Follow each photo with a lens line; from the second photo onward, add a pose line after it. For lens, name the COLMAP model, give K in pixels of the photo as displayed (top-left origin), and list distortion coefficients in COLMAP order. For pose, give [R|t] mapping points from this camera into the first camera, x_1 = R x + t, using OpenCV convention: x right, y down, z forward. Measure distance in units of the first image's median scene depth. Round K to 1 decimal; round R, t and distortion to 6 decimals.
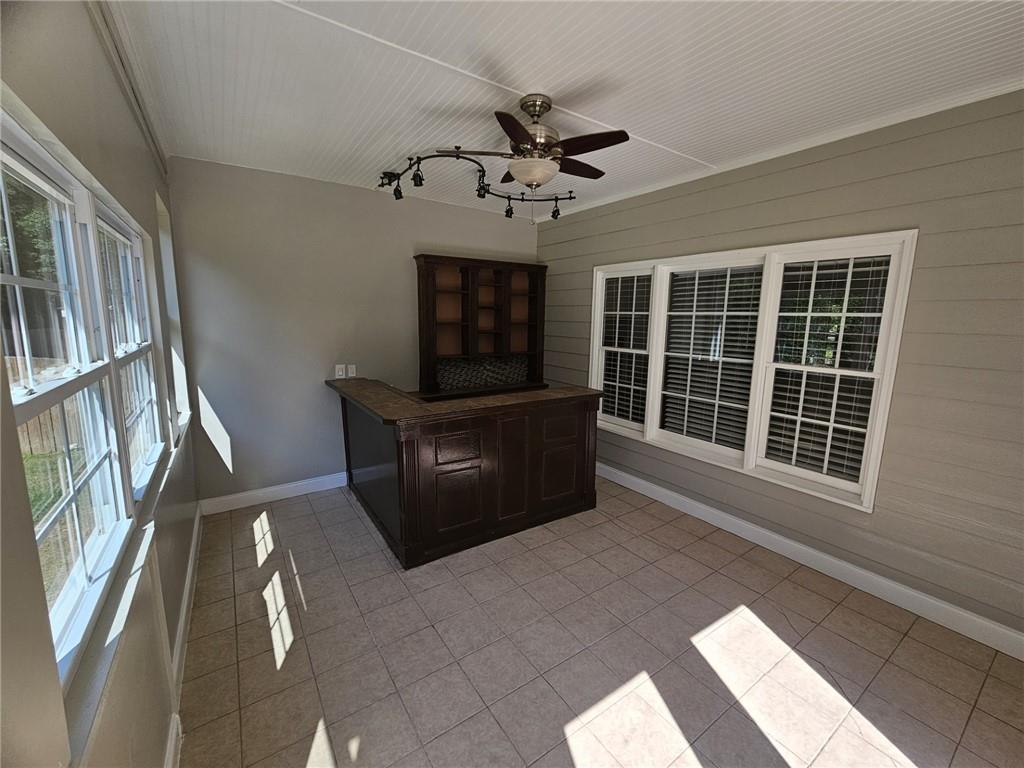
lens RADIAL K [[419.6, 0, 512.0], [0, 419.6, 384.0], [0, 0, 1]] dist [0.001842, 0.000351]
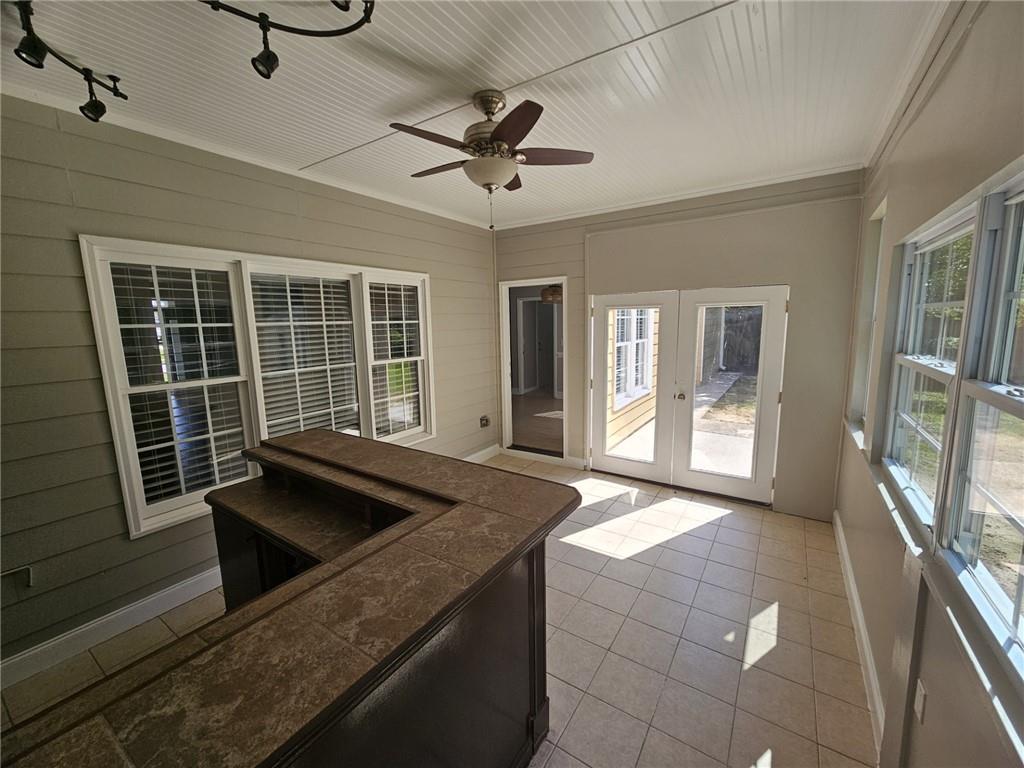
lens RADIAL K [[419.6, 0, 512.0], [0, 419.6, 384.0], [0, 0, 1]] dist [0.001842, 0.000351]
pose [[-0.380139, -0.143054, 0.913800, -0.621850], [0.167855, 0.960892, 0.220253, -0.172178], [-0.909571, 0.237112, -0.341260, 0.963980]]
